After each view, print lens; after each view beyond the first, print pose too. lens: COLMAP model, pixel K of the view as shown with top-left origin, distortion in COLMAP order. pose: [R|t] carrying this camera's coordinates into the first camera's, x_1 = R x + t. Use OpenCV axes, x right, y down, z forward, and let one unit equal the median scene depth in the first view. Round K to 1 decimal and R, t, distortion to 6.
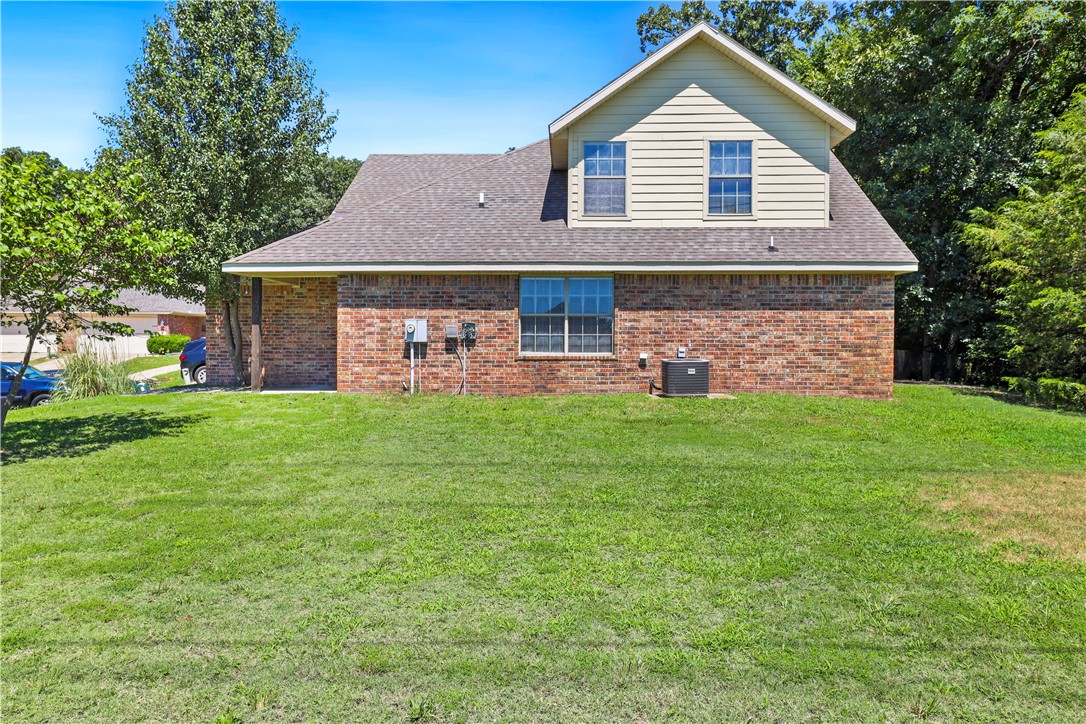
lens RADIAL K [[779.5, 0, 542.9], [0, 779.5, 349.2], [0, 0, 1]] dist [0.005571, 0.001078]
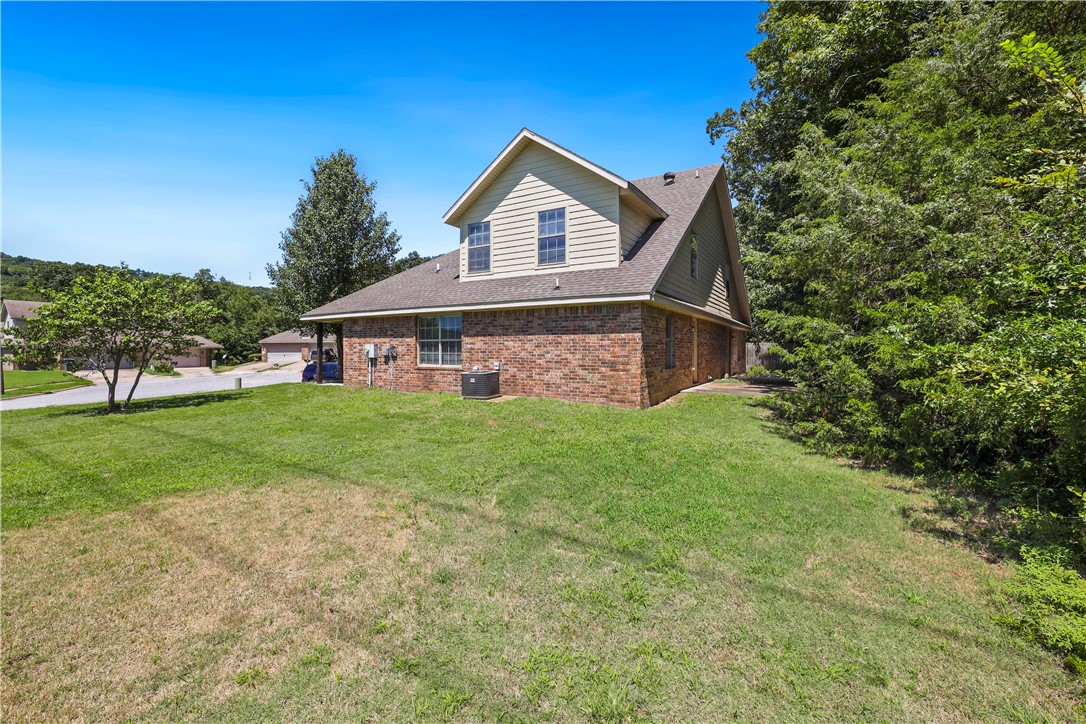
lens RADIAL K [[470.8, 0, 535.8], [0, 470.8, 351.0], [0, 0, 1]] dist [-0.049658, 0.020879]
pose [[0.872380, -0.002226, -0.488822, 0.644837], [0.001654, 0.999997, -0.001602, -0.021139], [0.488825, 0.000589, 0.872382, 0.288523]]
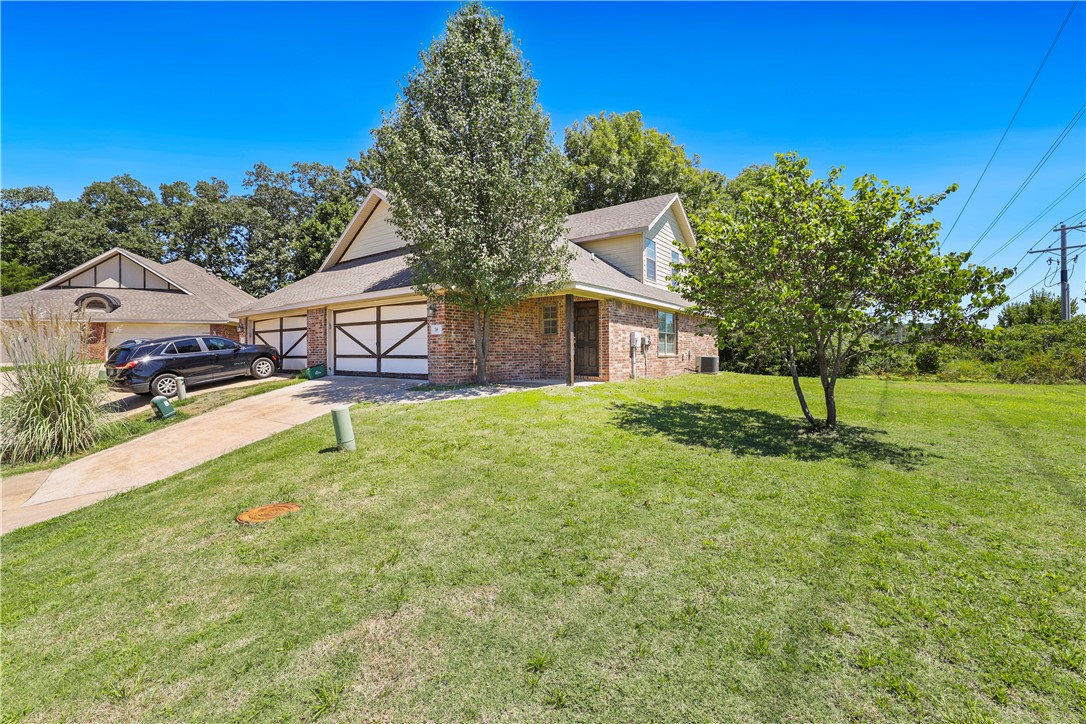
lens RADIAL K [[470.8, 0, 535.8], [0, 470.8, 351.0], [0, 0, 1]] dist [-0.049658, 0.020879]
pose [[0.557980, -0.002190, 0.829851, -1.055211], [0.004985, 0.999987, -0.000713, -0.001168], [-0.829839, 0.004535, 0.557984, 0.639848]]
